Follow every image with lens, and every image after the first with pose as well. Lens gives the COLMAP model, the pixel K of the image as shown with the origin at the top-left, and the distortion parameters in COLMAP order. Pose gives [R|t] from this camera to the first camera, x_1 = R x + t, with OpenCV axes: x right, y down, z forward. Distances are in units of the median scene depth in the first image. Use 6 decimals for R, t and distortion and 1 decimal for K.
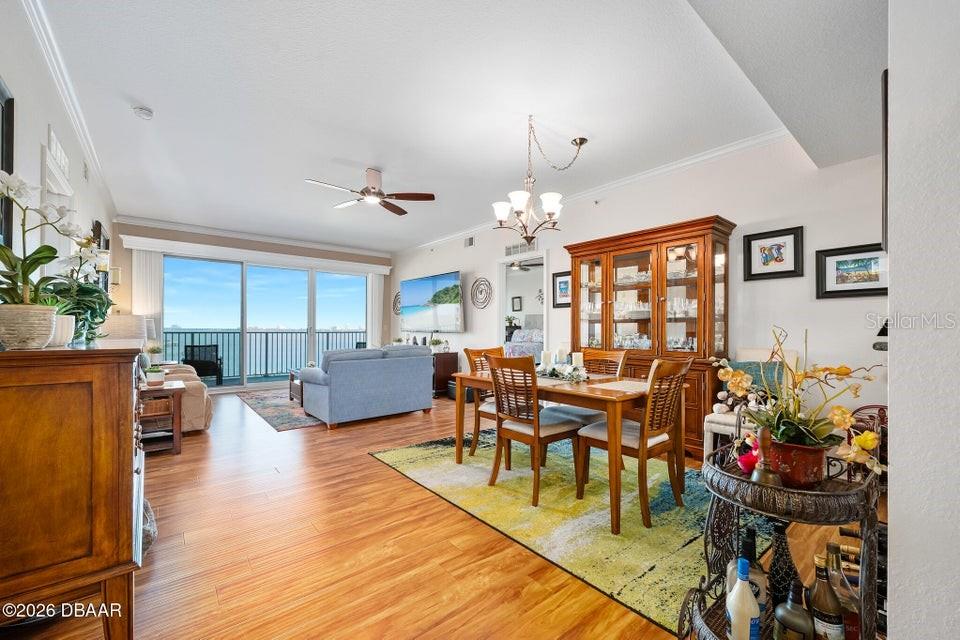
lens RADIAL K [[386.5, 0, 484.3], [0, 386.5, 329.2], [0, 0, 1]] dist [-0.000360, 0.000001]
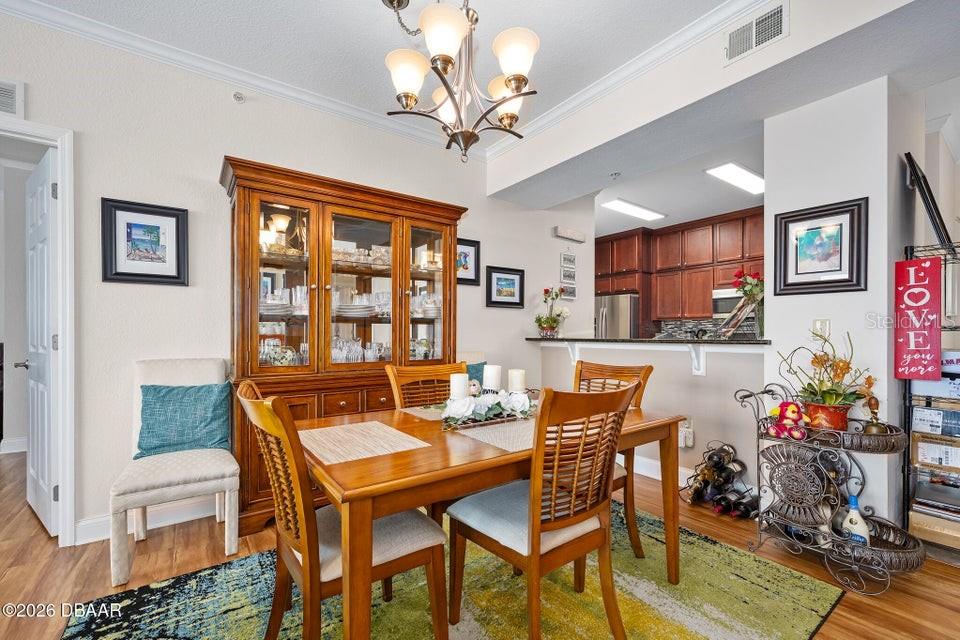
lens RADIAL K [[388.5, 0, 478.1], [0, 388.5, 332.6], [0, 0, 1]] dist [-0.000789, -0.000039]
pose [[0.110415, -0.004113, 0.993877, -0.299100], [-0.004072, 0.999981, 0.004590, -0.005432], [-0.993877, -0.004554, 0.110396, 0.857805]]
